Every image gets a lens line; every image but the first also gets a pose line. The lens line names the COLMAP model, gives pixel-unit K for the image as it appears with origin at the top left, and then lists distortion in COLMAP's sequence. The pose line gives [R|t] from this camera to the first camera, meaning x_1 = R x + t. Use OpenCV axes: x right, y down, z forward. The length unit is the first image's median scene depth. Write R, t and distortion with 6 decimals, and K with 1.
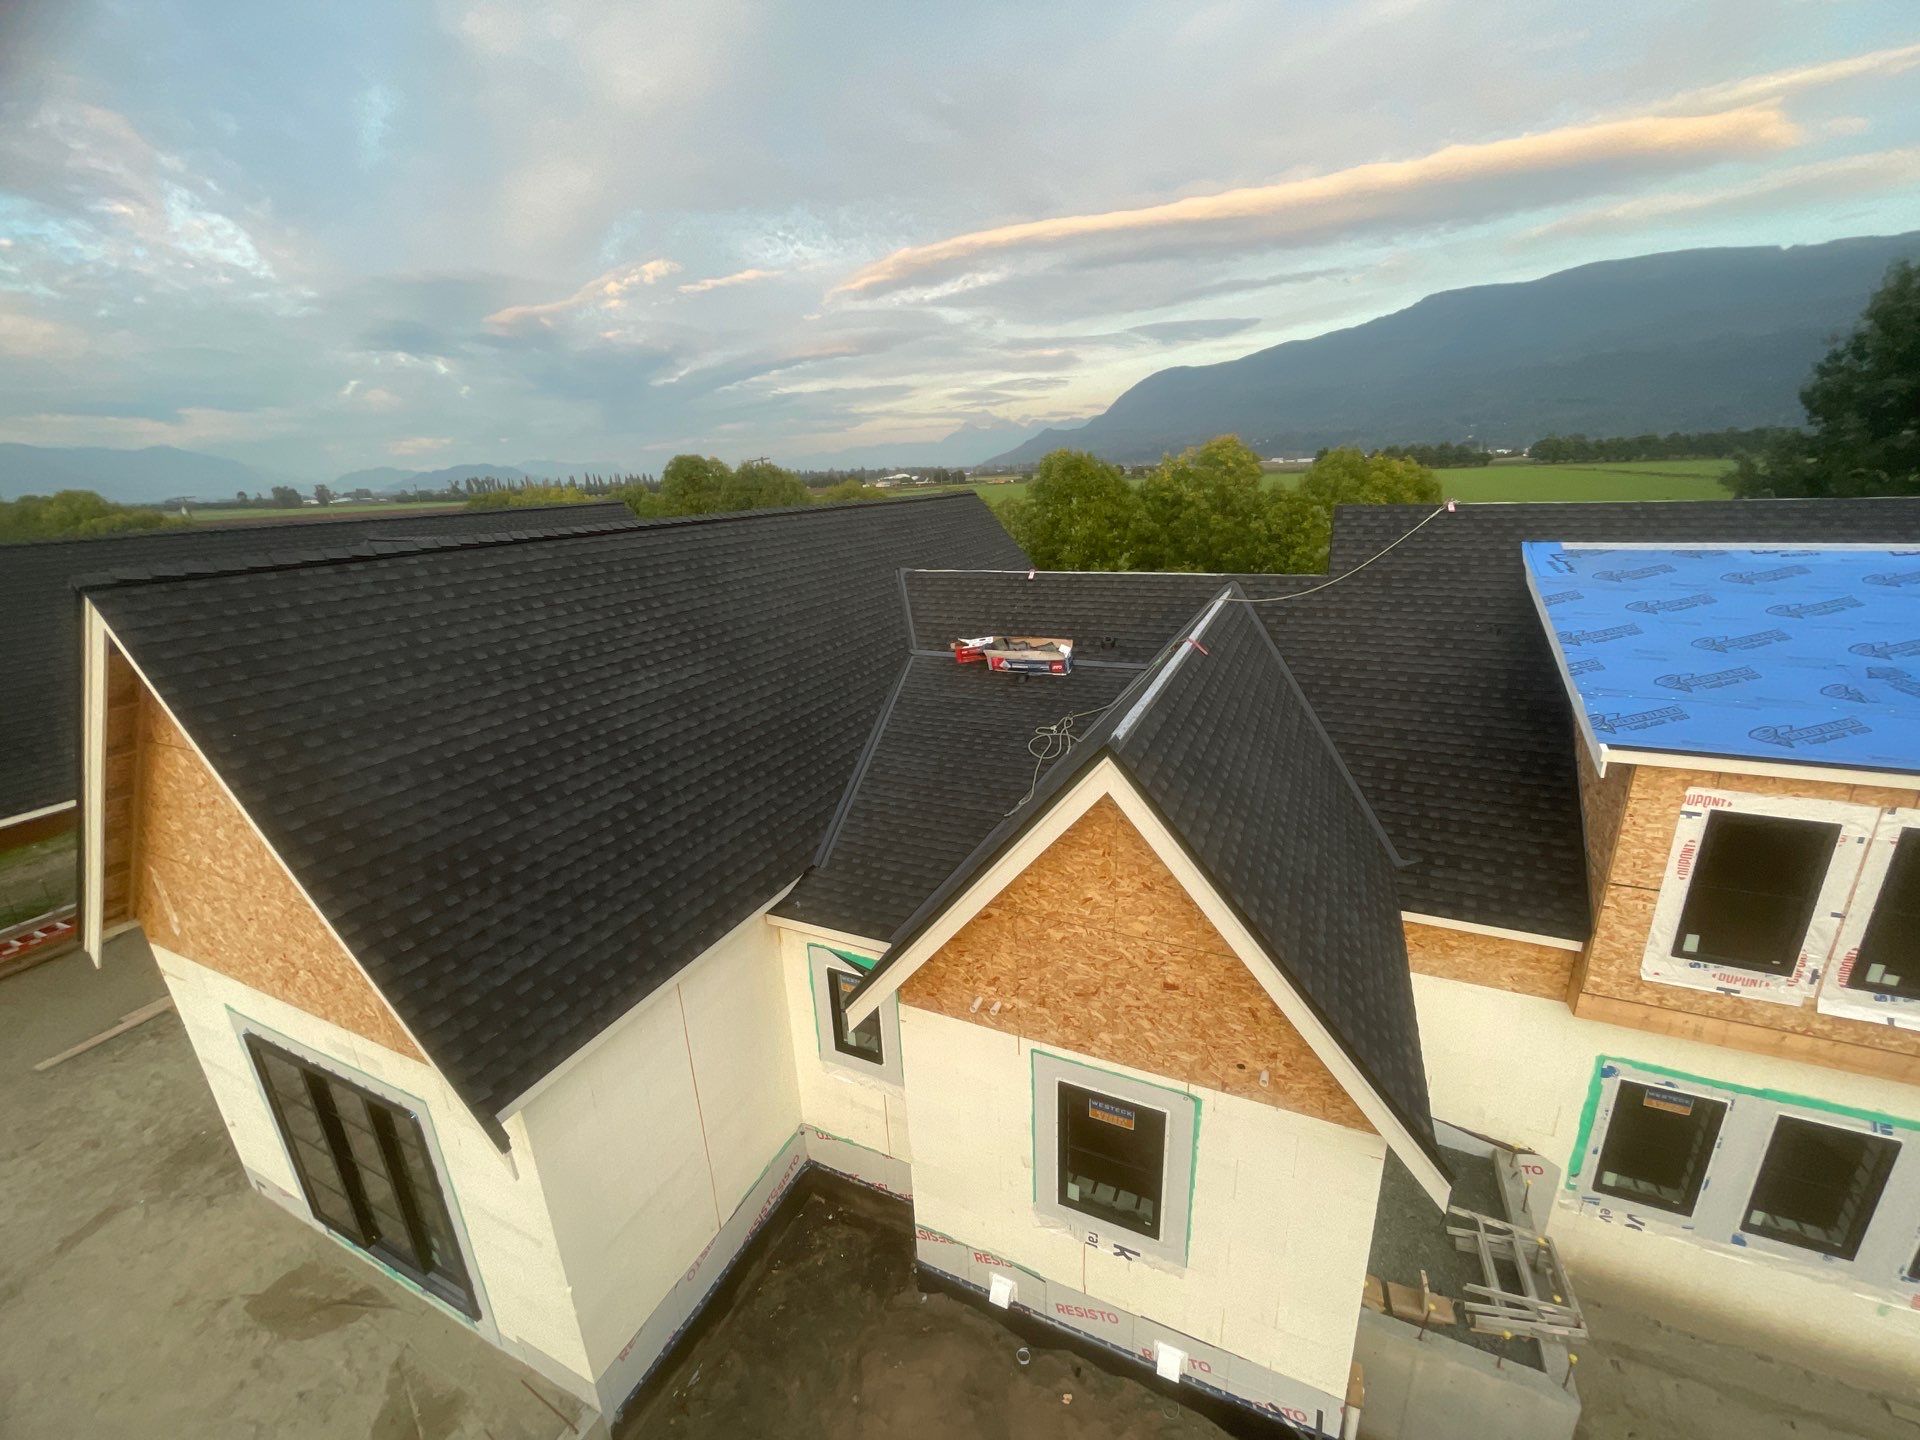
lens RADIAL K [[770.7, 0, 960.0], [0, 770.7, 720.0], [0, 0, 1]] dist [-0.003326, -0.000350]
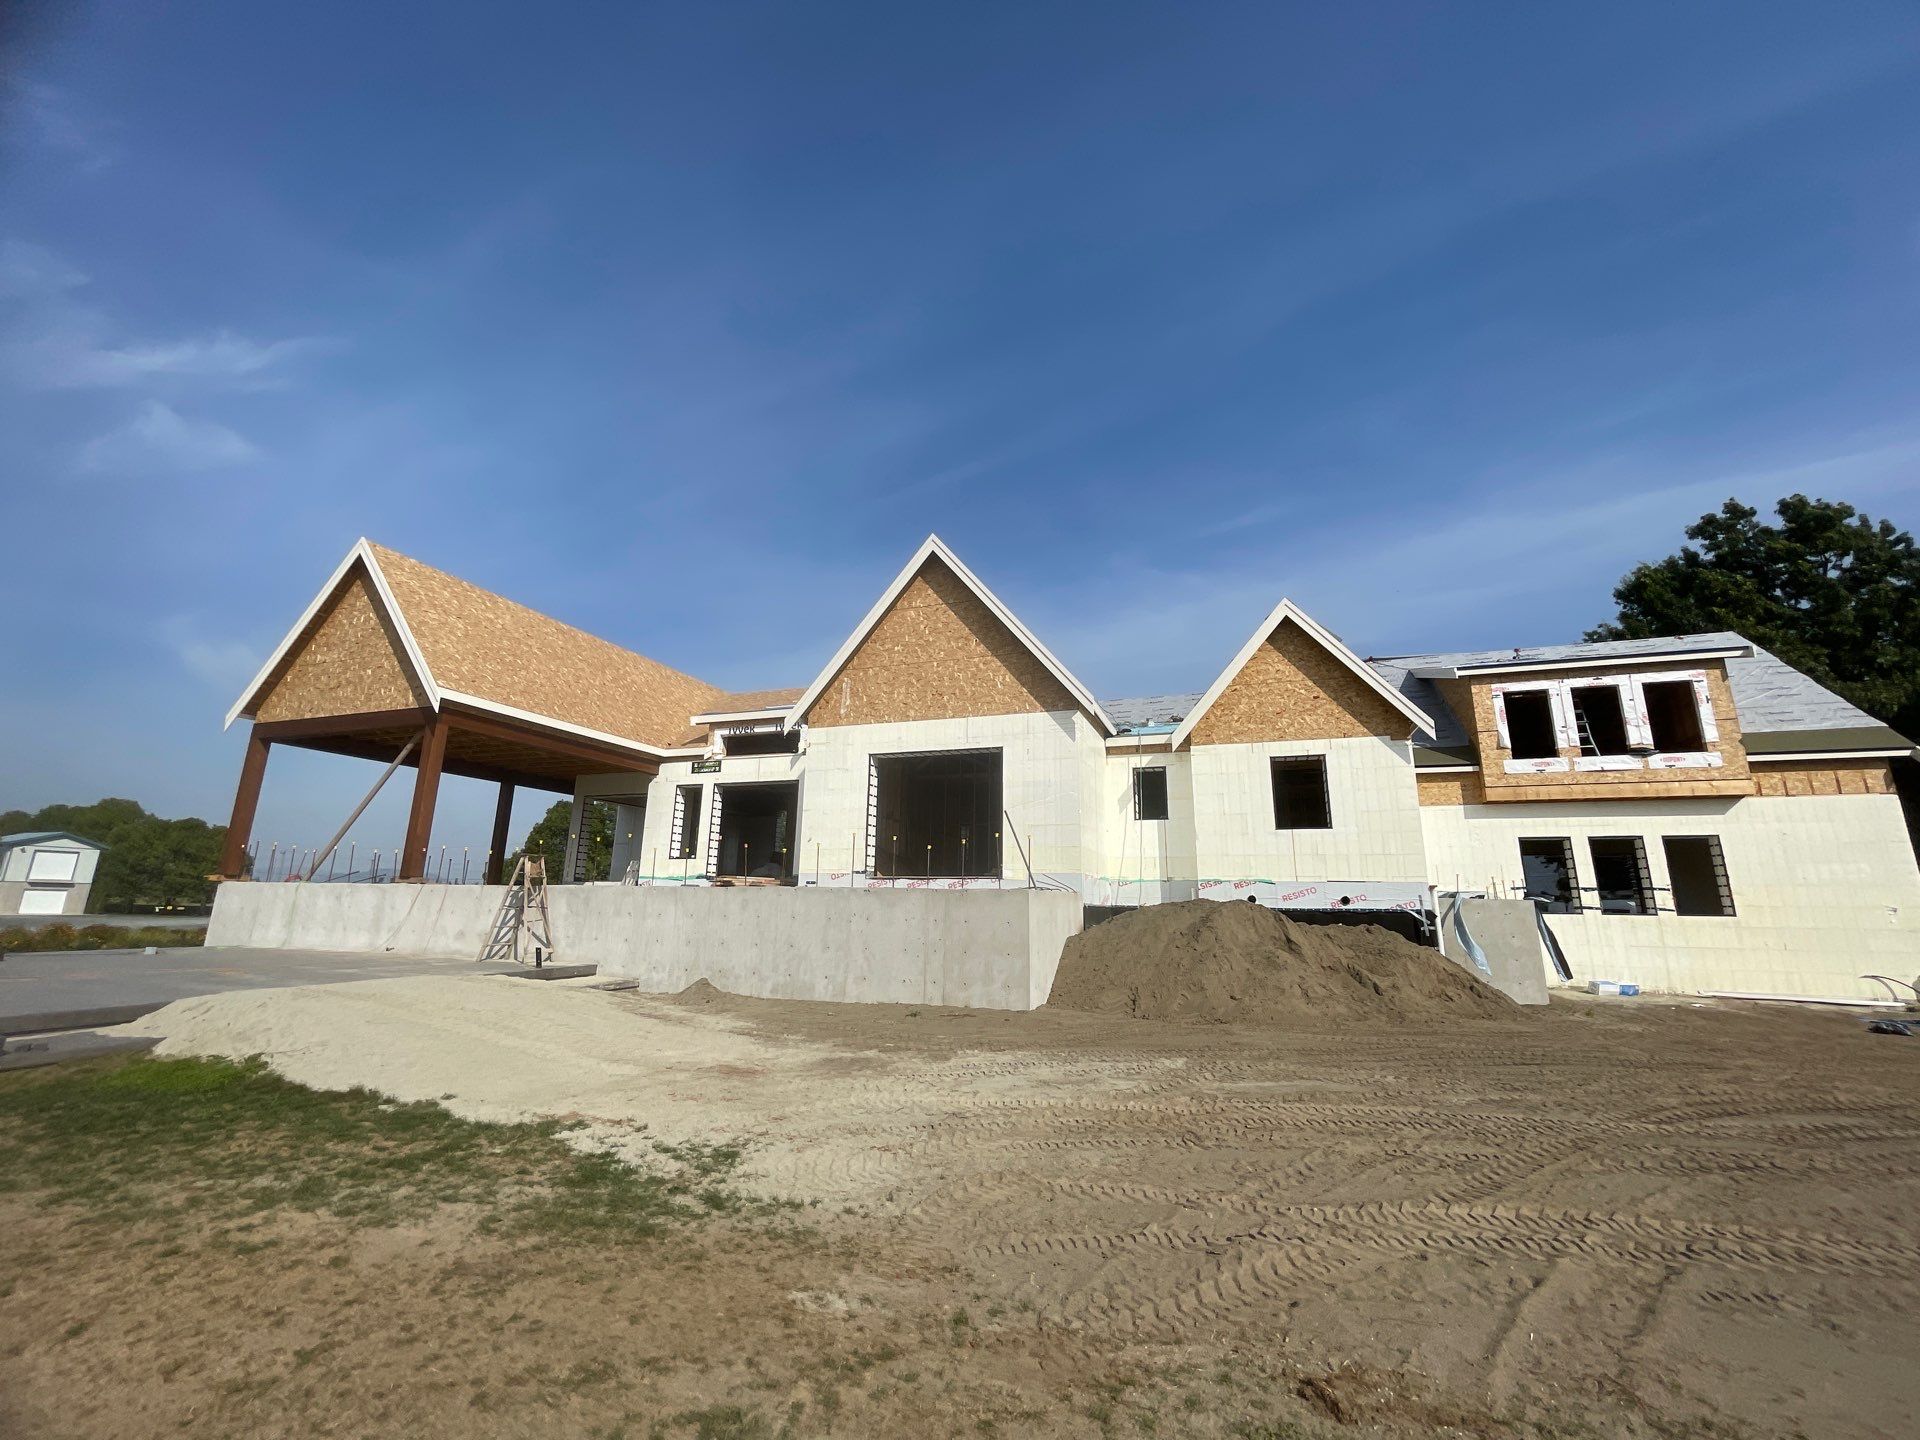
lens RADIAL K [[775.4, 0, 952.5], [0, 775.4, 716.1], [0, 0, 1]] dist [-0.003417, -0.000092]
pose [[0.994749, 0.070422, 0.074269, -0.943522], [-0.020608, 0.848606, -0.528624, 1.502602], [-0.100252, 0.524317, 0.845601, -0.869660]]
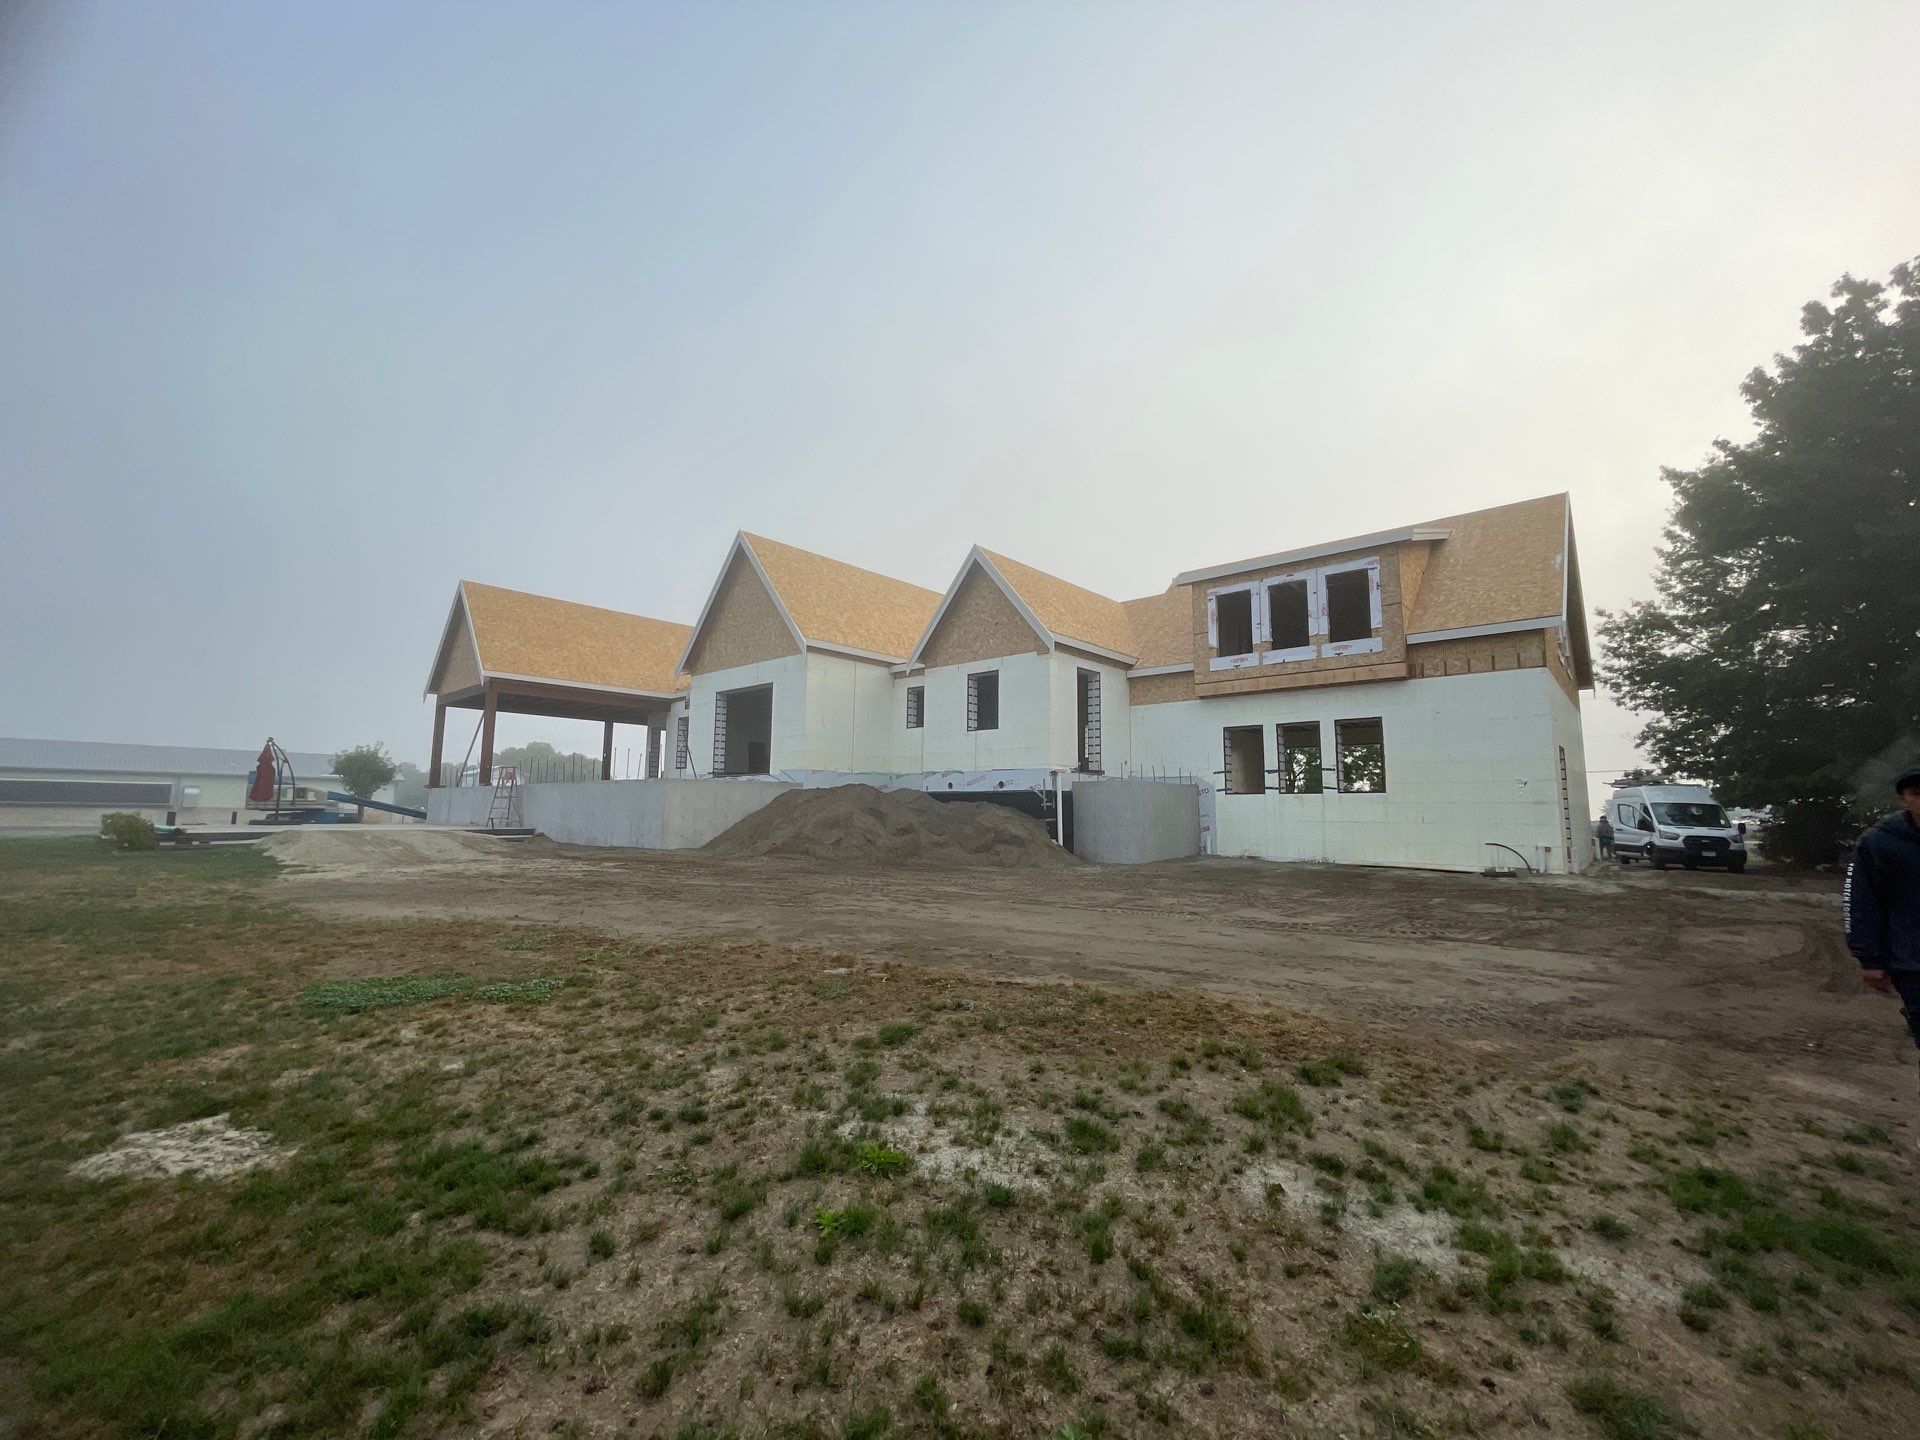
lens RADIAL K [[775.4, 0, 952.5], [0, 775.4, 716.1], [0, 0, 1]] dist [-0.003417, -0.000092]
pose [[0.956768, 0.007180, -0.290762, 0.871711], [-0.127357, 0.909102, -0.396627, 1.660676], [0.261485, 0.416511, 0.870715, -1.401077]]
